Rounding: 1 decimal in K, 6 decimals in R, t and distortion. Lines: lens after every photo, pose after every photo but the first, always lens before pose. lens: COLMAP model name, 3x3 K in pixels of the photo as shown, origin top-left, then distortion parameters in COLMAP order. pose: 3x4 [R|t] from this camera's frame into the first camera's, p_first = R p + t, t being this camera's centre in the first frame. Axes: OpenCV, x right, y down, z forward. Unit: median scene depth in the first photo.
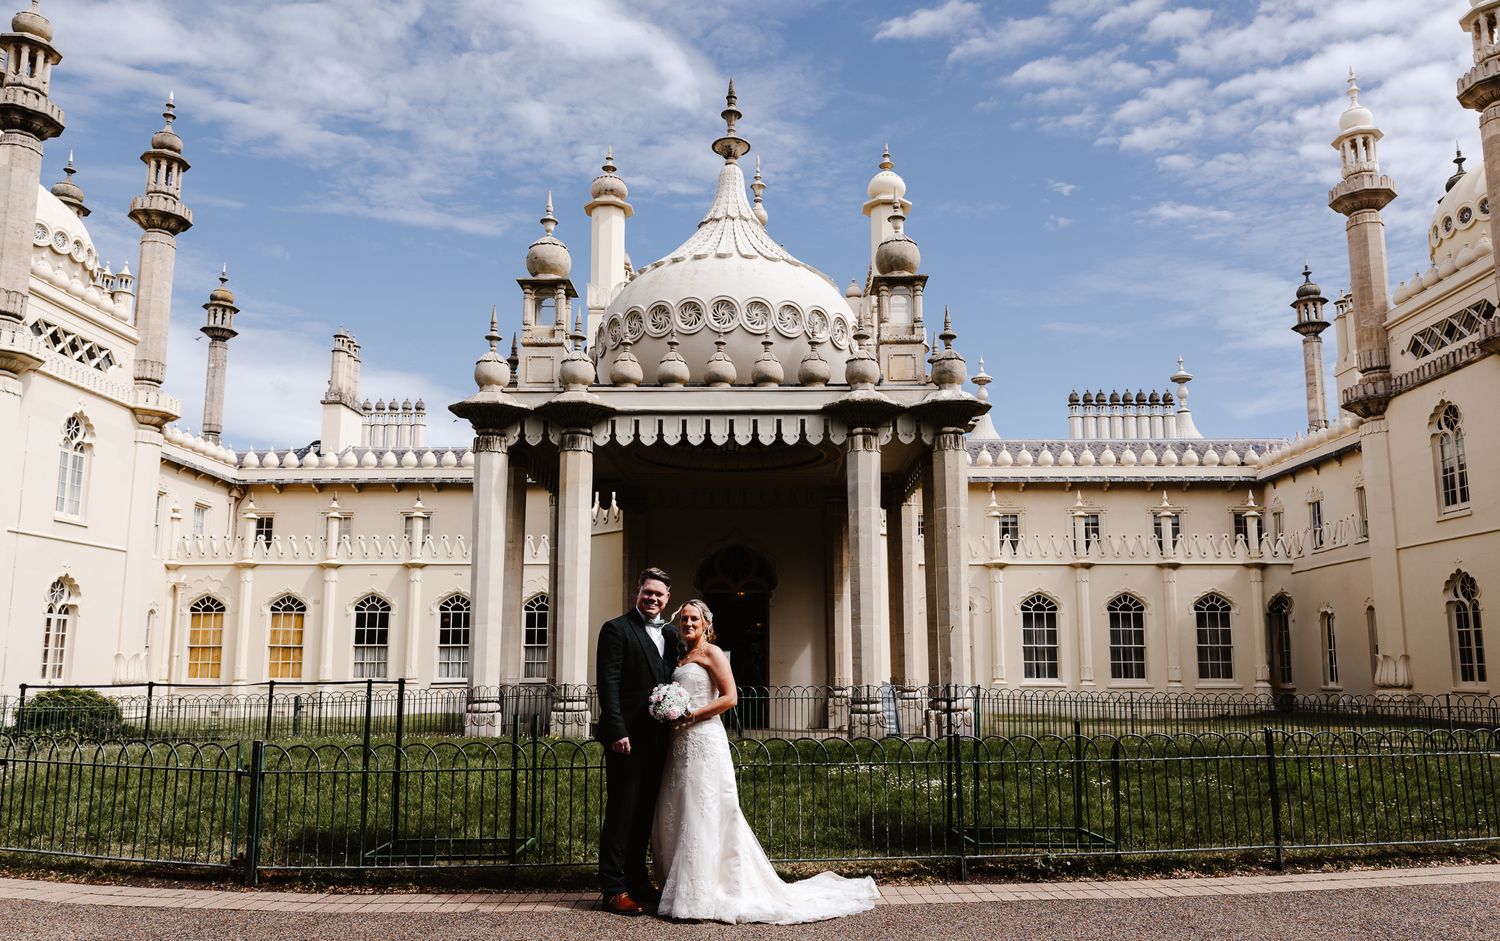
lens RADIAL K [[1063.6, 0, 746.6], [0, 1063.6, 503.3], [0, 0, 1]] dist [0.005755, -0.009019]
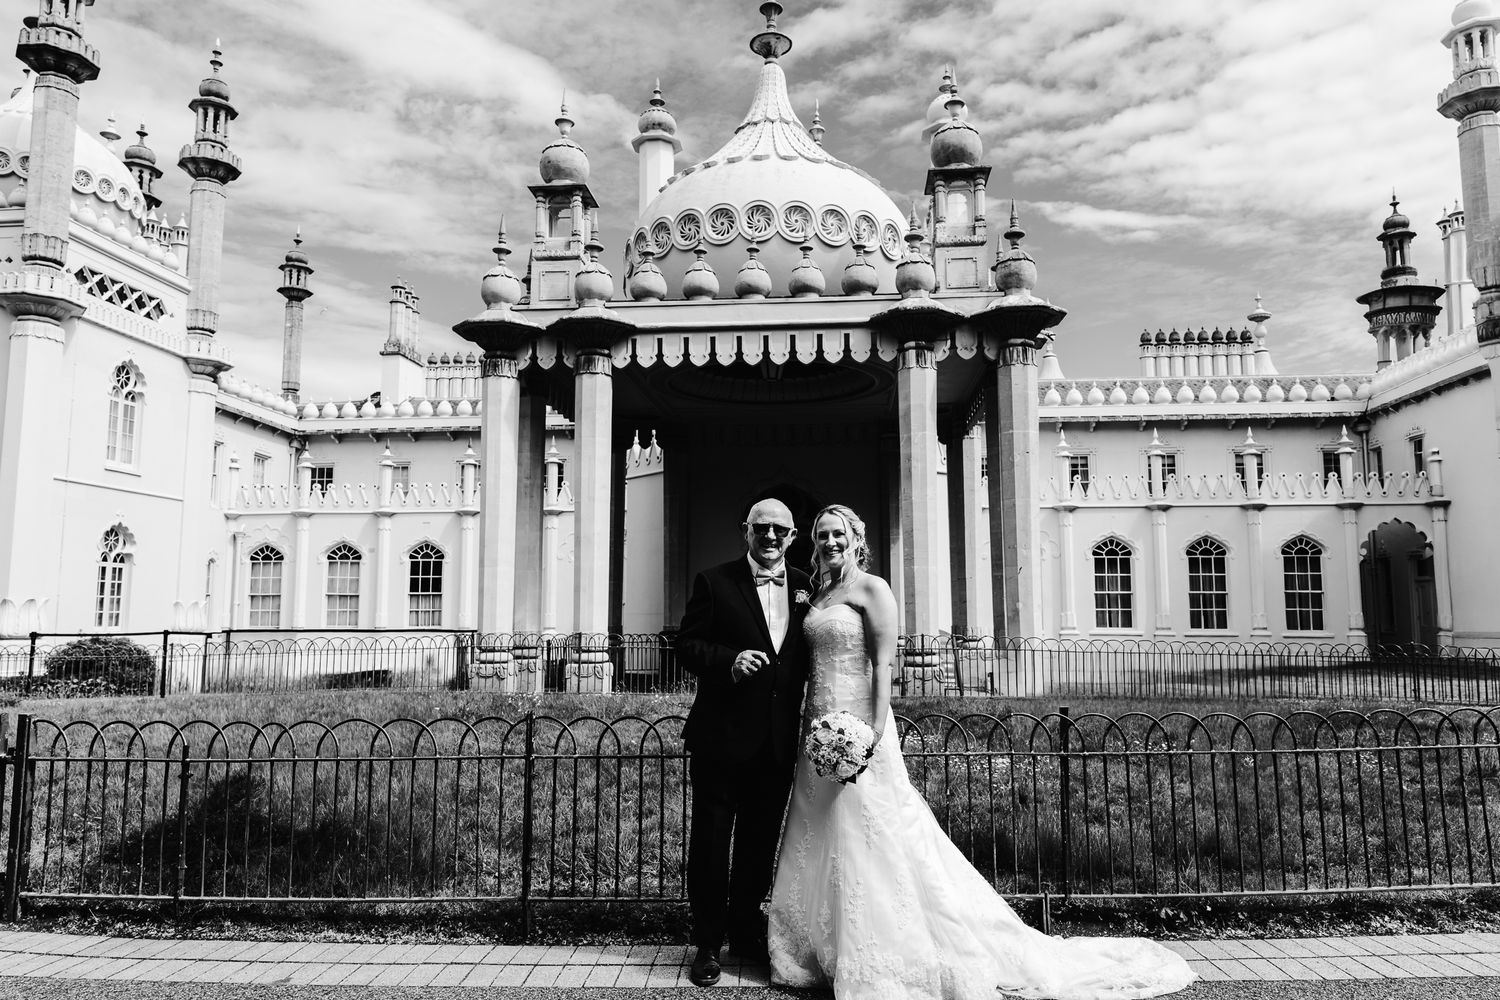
lens RADIAL K [[1012.5, 0, 745.4], [0, 1012.5, 496.1], [0, 0, 1]] dist [-0.000606, -0.000932]
pose [[0.997429, -0.008774, -0.071122, 0.015274], [0.011237, 0.999348, 0.034312, 0.014235], [0.070774, -0.035023, 0.996877, 0.086454]]
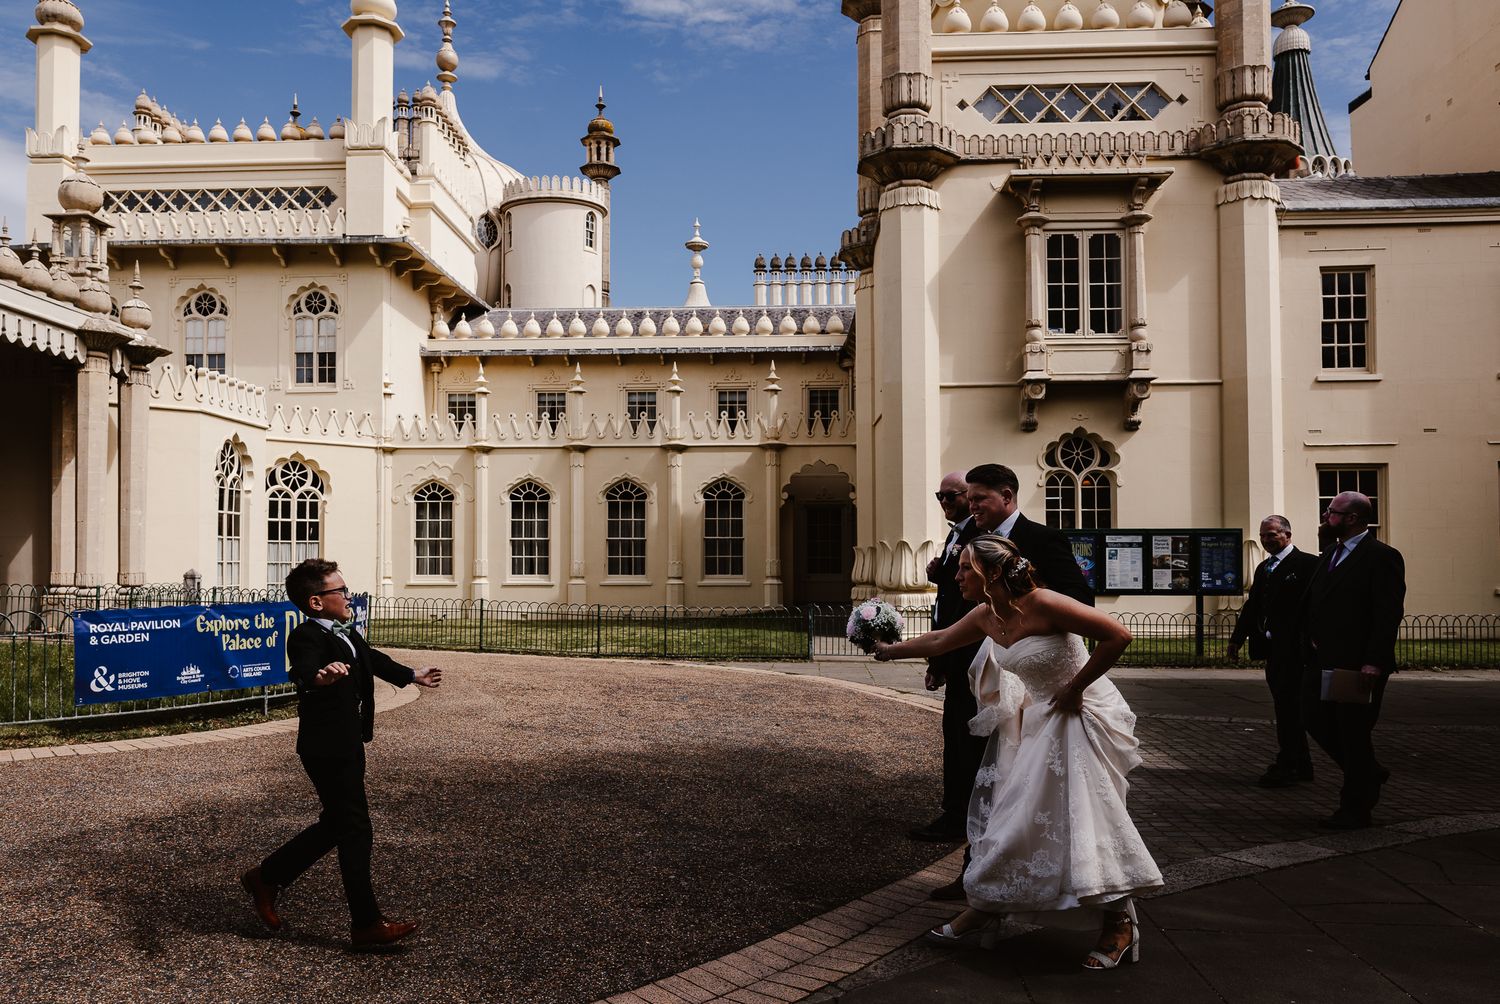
lens RADIAL K [[1086.6, 0, 750.8], [0, 1086.6, 512.6], [0, 0, 1]] dist [0.002717, -0.007741]
pose [[0.999482, -0.001021, -0.032159, 0.521344], [0.004609, 0.993732, 0.111691, 0.012139], [0.031843, -0.111781, 0.993223, 0.109239]]
